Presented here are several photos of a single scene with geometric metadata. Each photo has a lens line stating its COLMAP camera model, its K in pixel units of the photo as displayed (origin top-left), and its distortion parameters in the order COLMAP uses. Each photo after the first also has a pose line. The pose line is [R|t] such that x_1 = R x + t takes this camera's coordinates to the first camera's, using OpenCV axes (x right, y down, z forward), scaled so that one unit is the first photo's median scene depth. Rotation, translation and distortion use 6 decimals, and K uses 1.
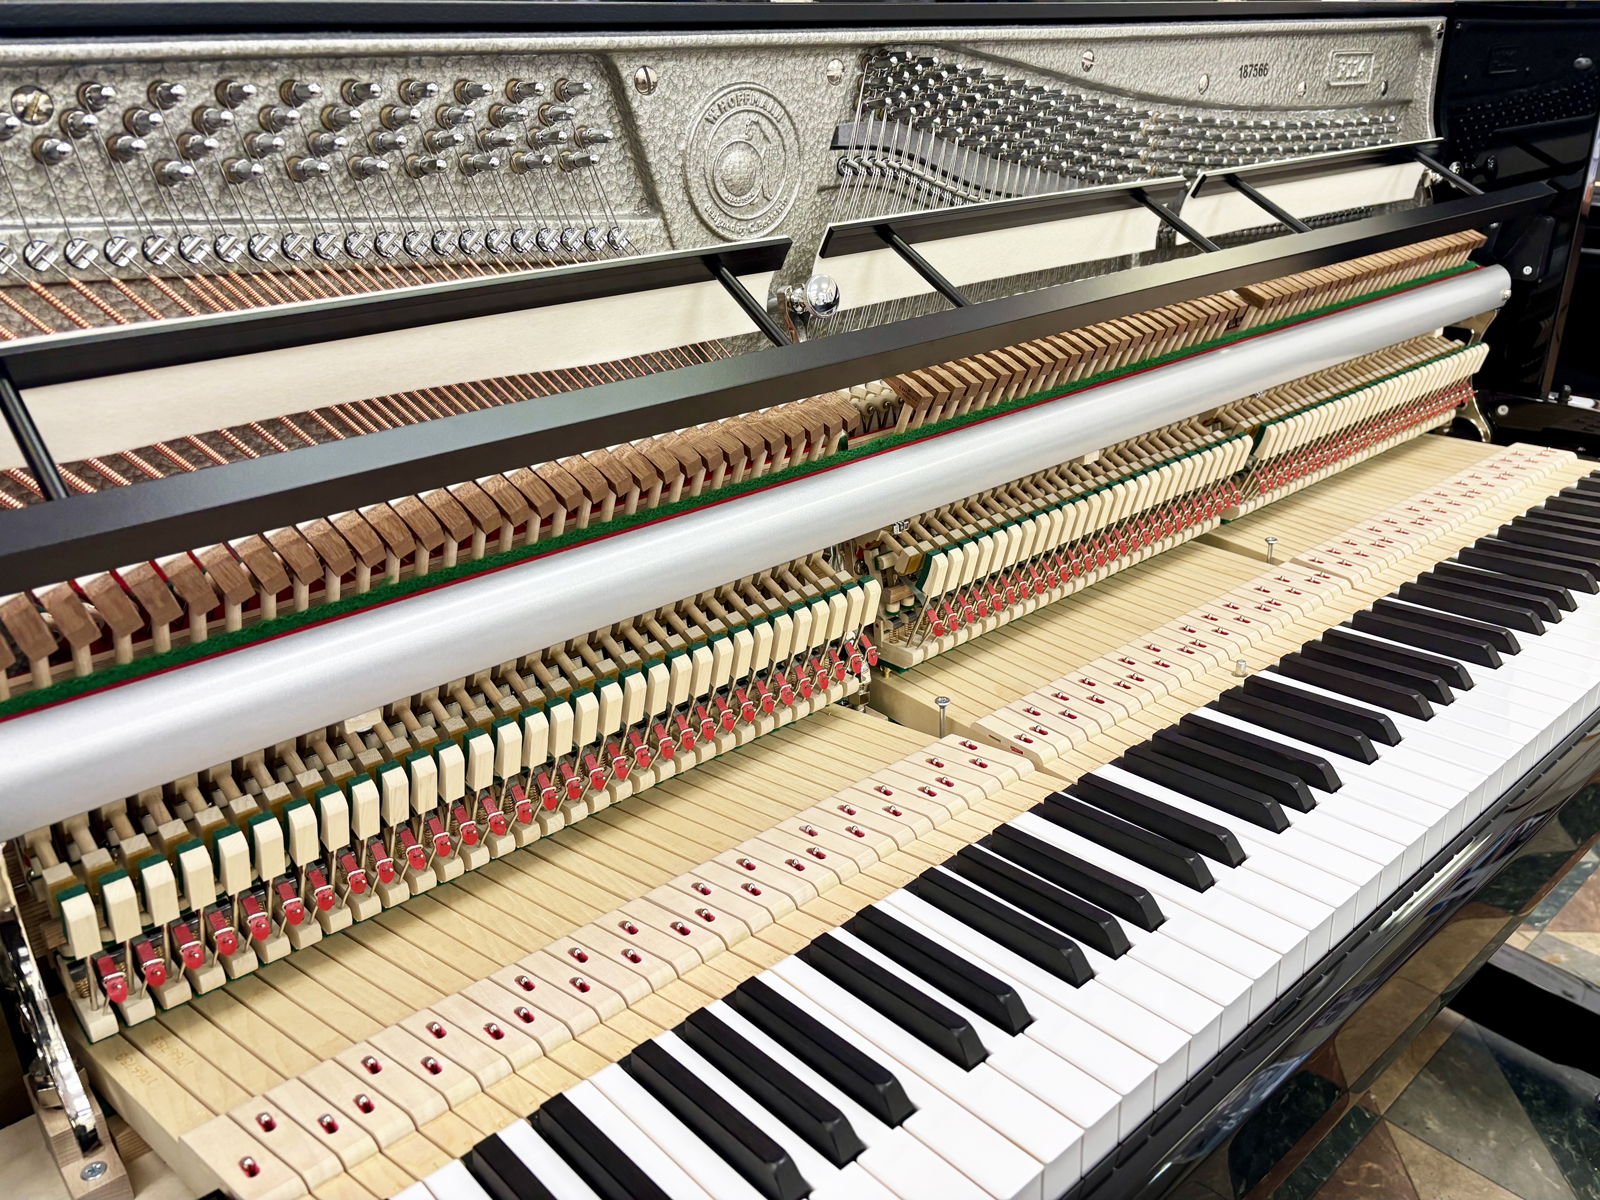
lens RADIAL K [[1194.1, 0, 800.0], [0, 1194.1, 600.0], [0, 0, 1]] dist [-0.010875, -0.004132]
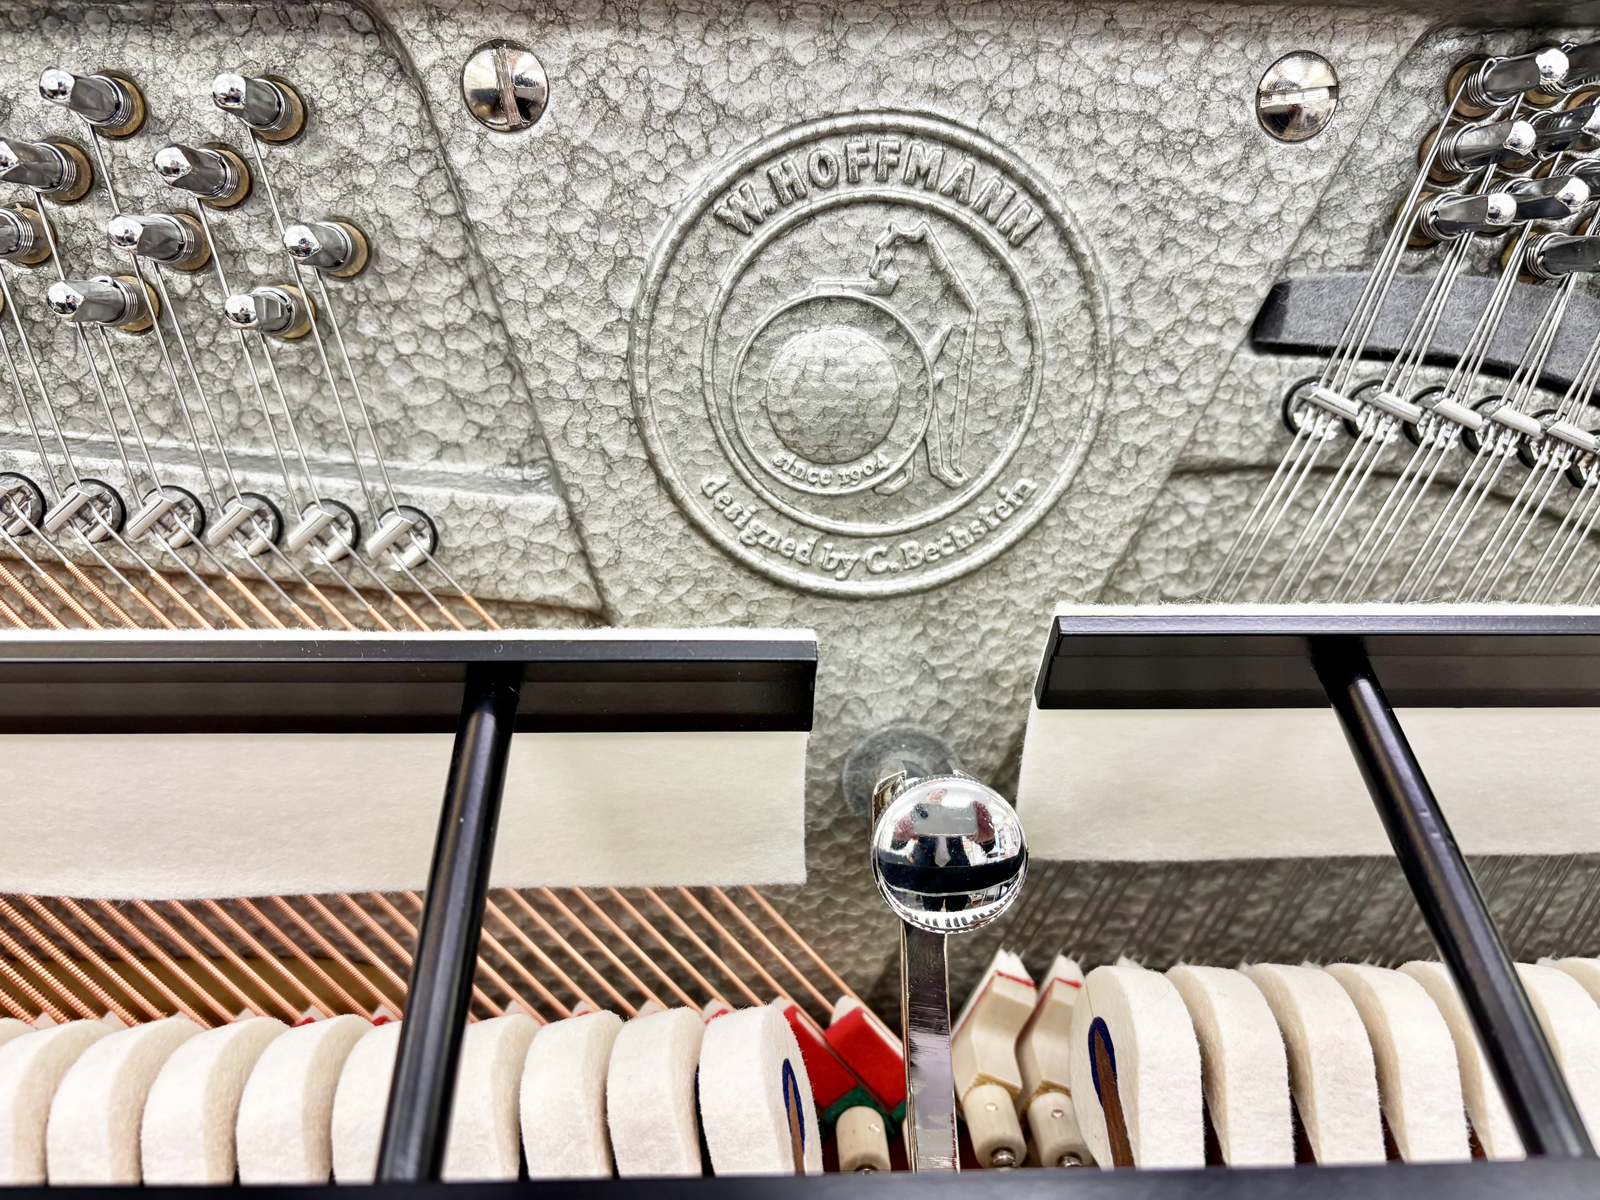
lens RADIAL K [[1194.1, 0, 800.0], [0, 1194.1, 600.0], [0, 0, 1]] dist [-0.010875, -0.004132]
pose [[0.788043, 0.214501, -0.577042, 0.134575], [-0.283746, 0.958390, -0.031243, -0.297111], [0.546330, 0.188354, 0.816117, 0.757502]]
